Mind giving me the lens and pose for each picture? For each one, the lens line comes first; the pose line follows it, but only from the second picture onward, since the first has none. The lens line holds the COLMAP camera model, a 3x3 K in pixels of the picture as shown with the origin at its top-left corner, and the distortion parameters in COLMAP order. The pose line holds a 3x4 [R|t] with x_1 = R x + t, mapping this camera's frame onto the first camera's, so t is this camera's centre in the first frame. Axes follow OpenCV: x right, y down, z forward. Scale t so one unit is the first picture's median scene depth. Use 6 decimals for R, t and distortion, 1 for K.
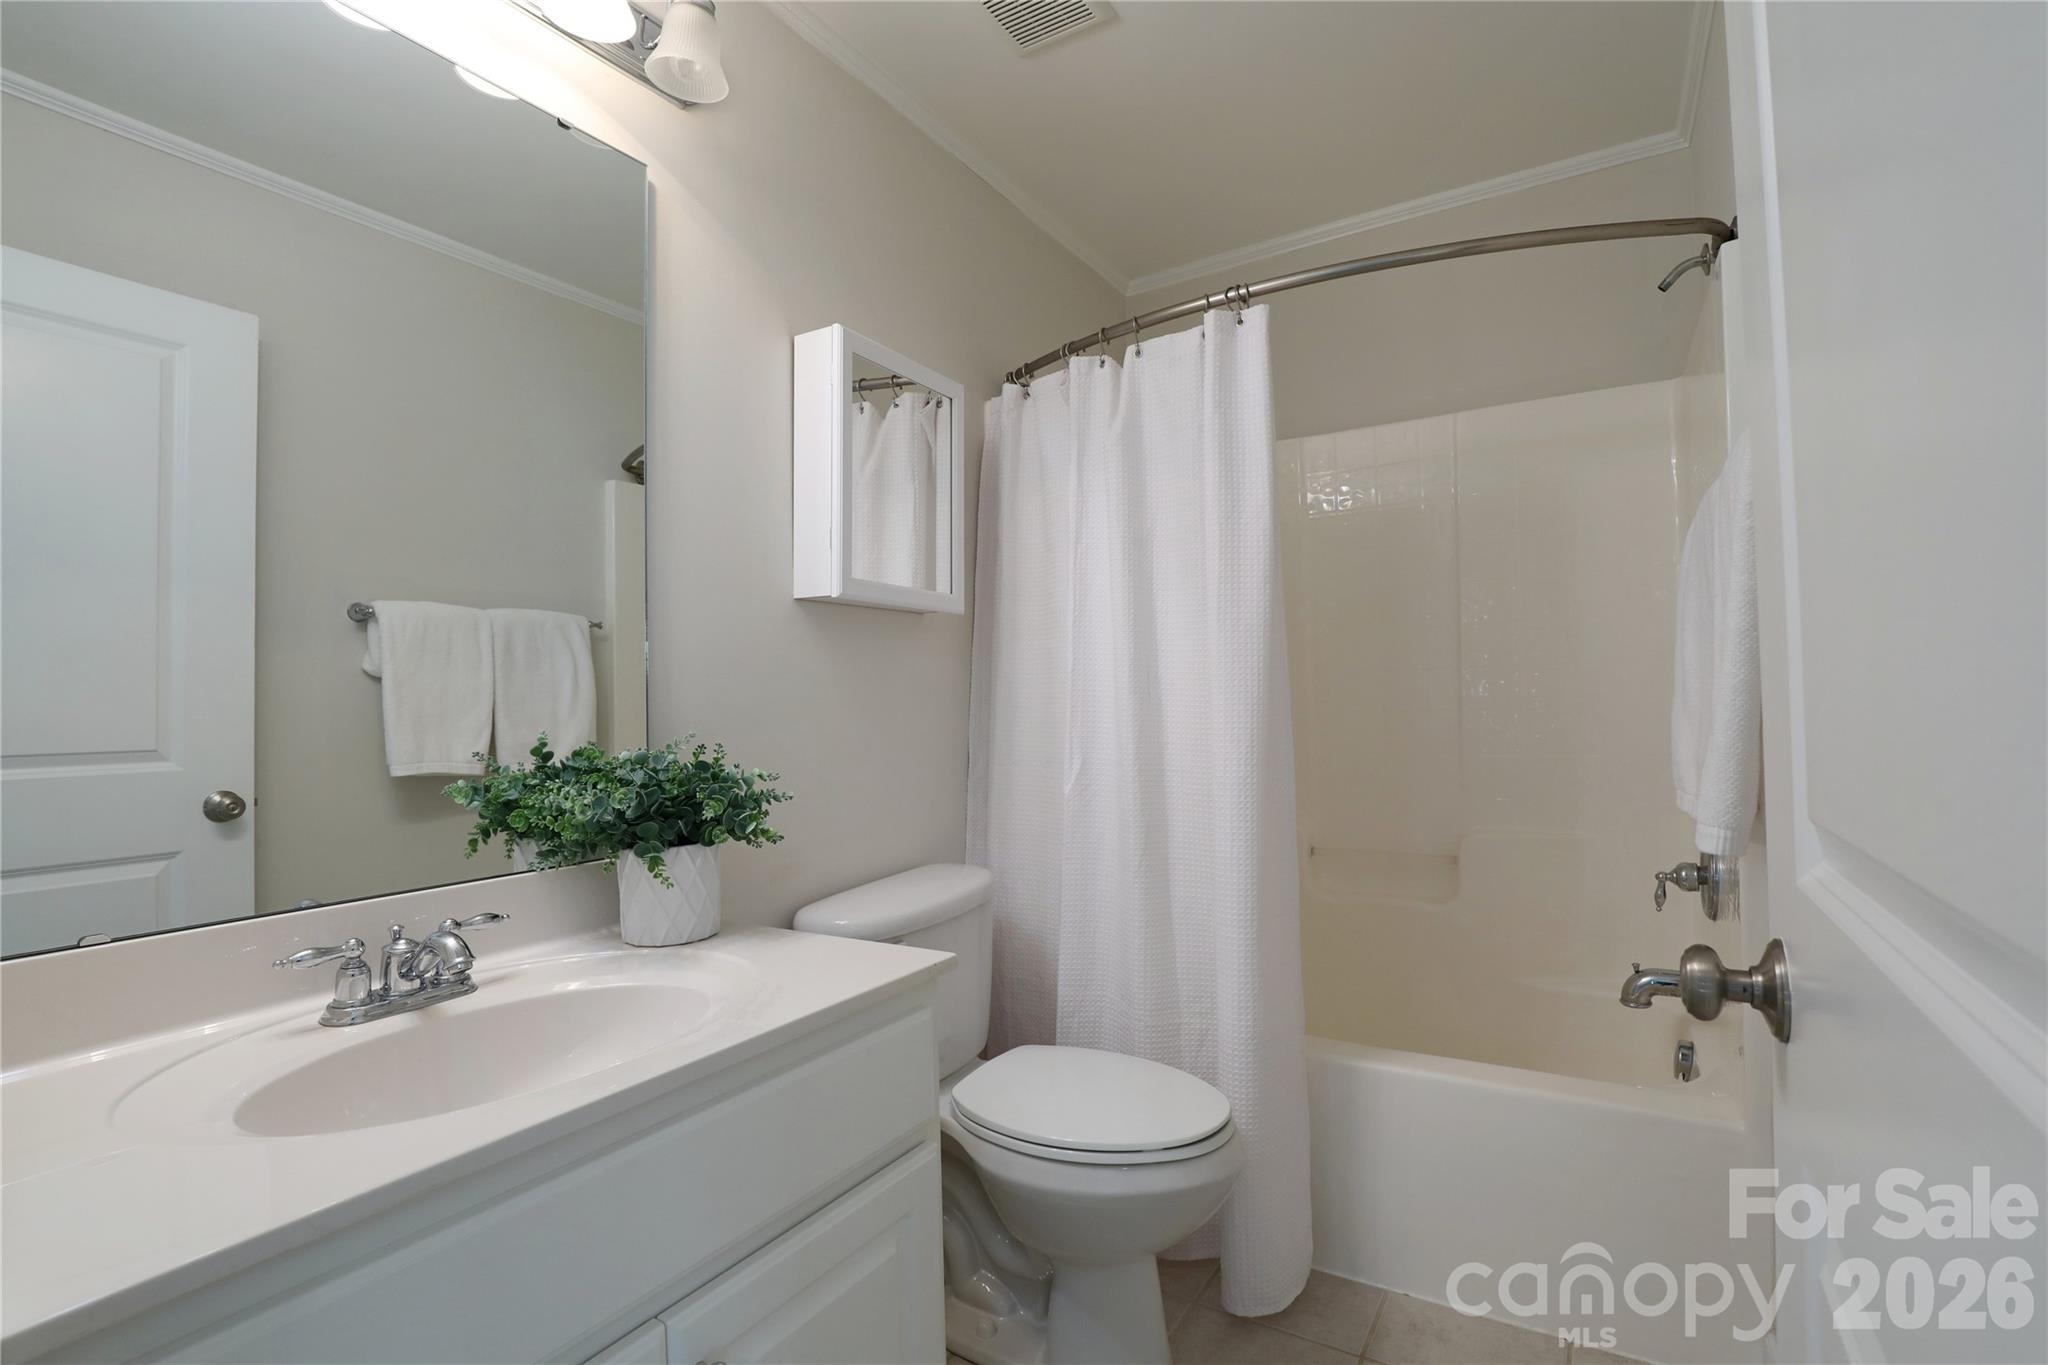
lens RADIAL K [[946.1, 0, 1026.1], [0, 946.1, 683.9], [0, 0, 1]] dist [-0.032258, 0.002824]
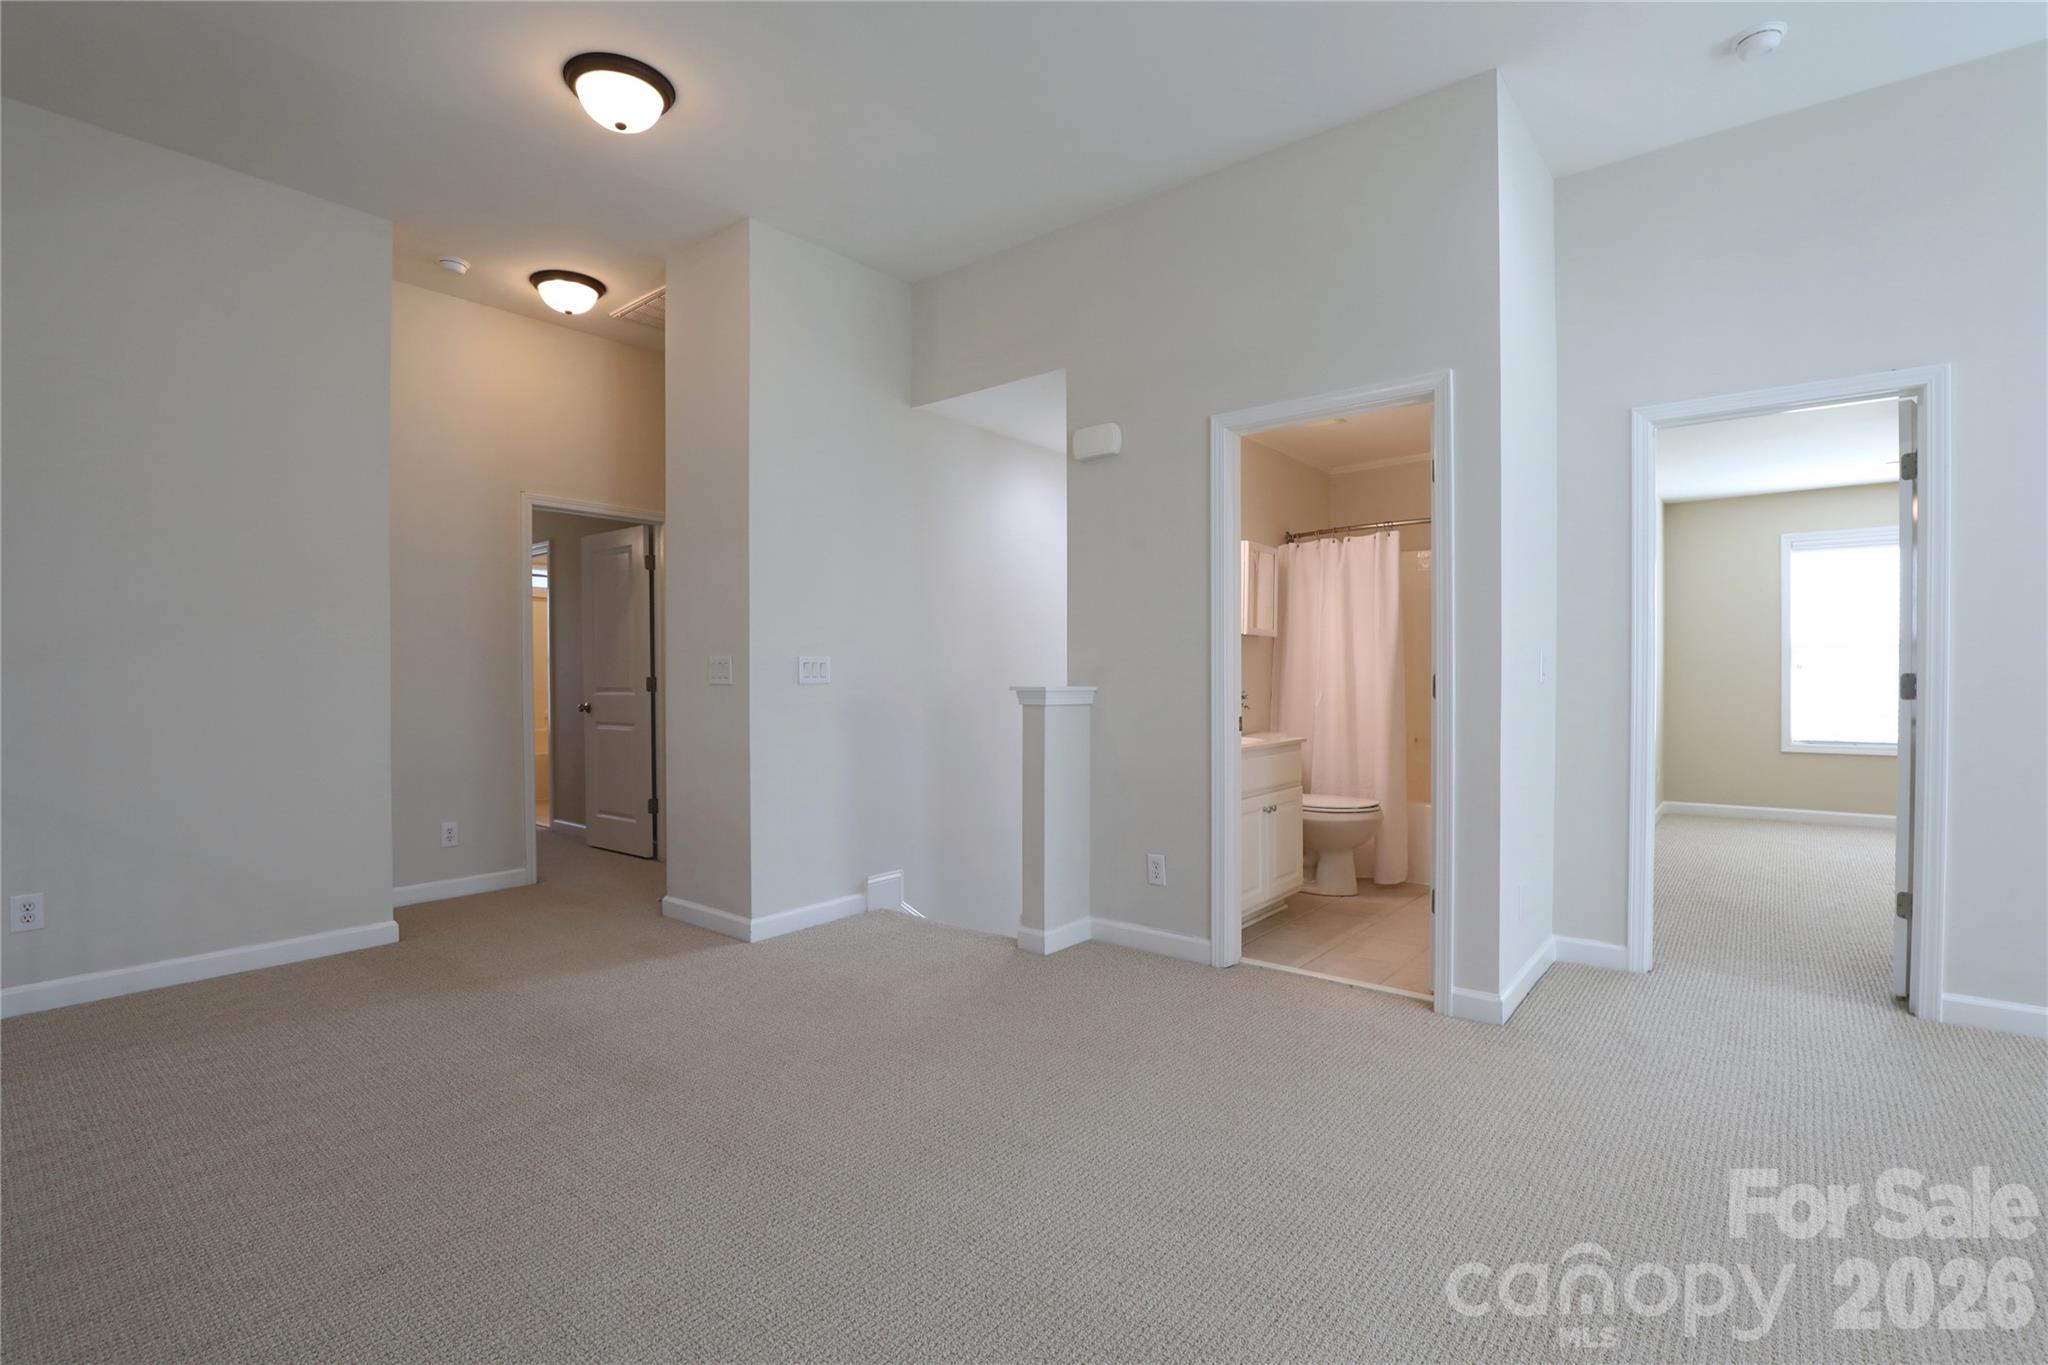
lens RADIAL K [[946.1, 0, 1031.7], [0, 946.1, 677.4], [0, 0, 1]] dist [-0.032258, 0.002824]
pose [[0.992025, 0.013831, -0.125284, -0.434724], [-0.009102, 0.999227, 0.038235, -0.059302], [0.125716, -0.036790, 0.991384, -1.779124]]
